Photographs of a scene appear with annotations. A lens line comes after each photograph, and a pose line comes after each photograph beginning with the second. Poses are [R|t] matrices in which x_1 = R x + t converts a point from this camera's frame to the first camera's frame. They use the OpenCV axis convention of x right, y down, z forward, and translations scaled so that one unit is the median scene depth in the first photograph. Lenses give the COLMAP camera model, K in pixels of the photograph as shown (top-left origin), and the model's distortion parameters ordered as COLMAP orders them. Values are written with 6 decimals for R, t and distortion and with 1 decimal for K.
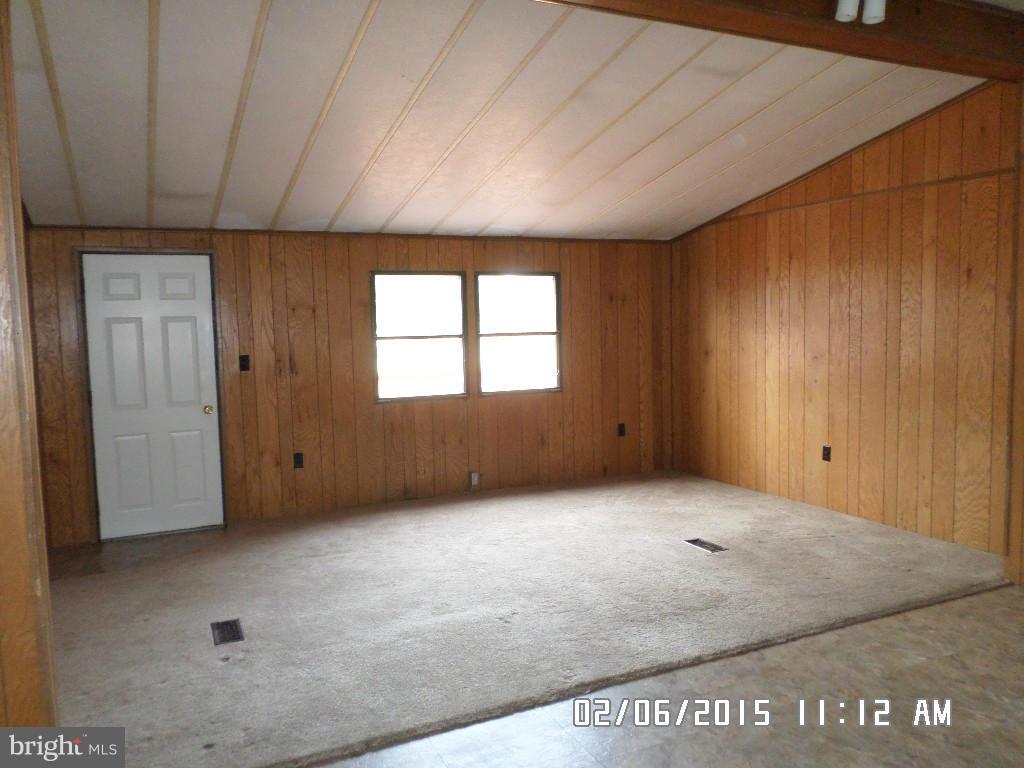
lens RADIAL K [[769.2, 0, 512.0], [0, 769.2, 384.0], [0, 0, 1]] dist [-0.002744, 0.000261]
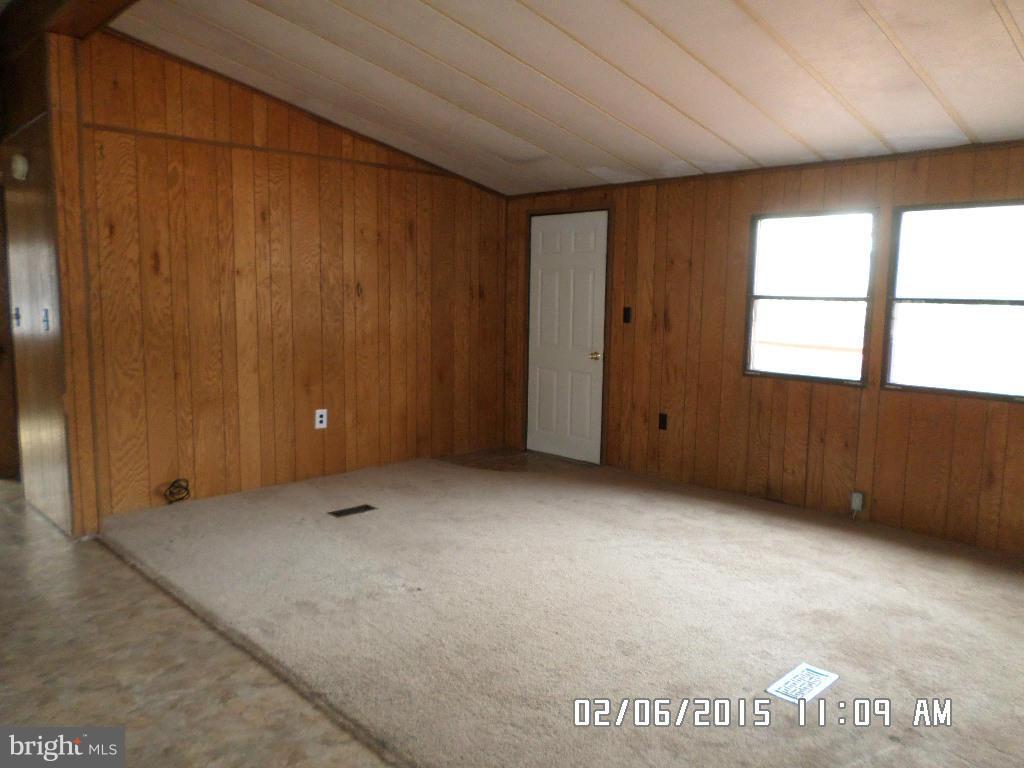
lens RADIAL K [[779.9, 0, 512.0], [0, 779.9, 384.0], [0, 0, 1]] dist [-0.017753, -0.000005]
pose [[0.312373, 0.142735, -0.939175, 0.577461], [-0.094966, 0.988387, 0.118628, -0.044189], [0.945201, 0.052134, 0.322301, 0.518864]]
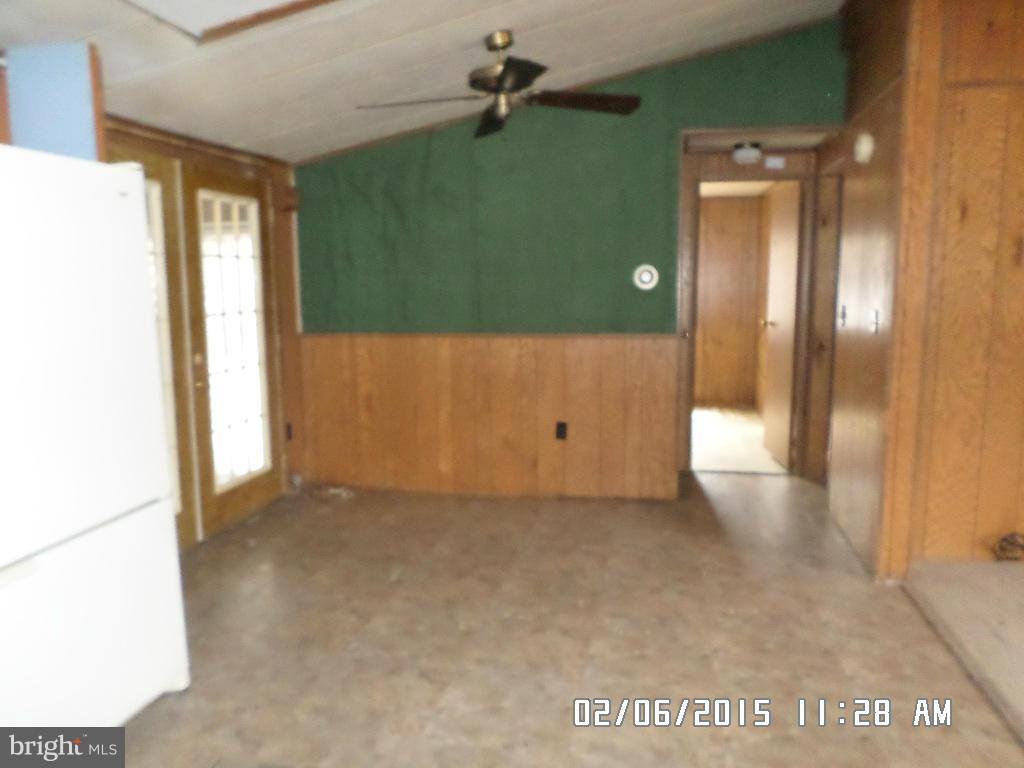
lens RADIAL K [[779.9, 0, 512.0], [0, 779.9, 384.0], [0, 0, 1]] dist [-0.017753, -0.000005]
pose [[-0.598166, 0.134520, -0.790001, 0.427771], [-0.044987, 0.978619, 0.200700, -0.039705], [0.800109, 0.155592, -0.579325, 0.473073]]
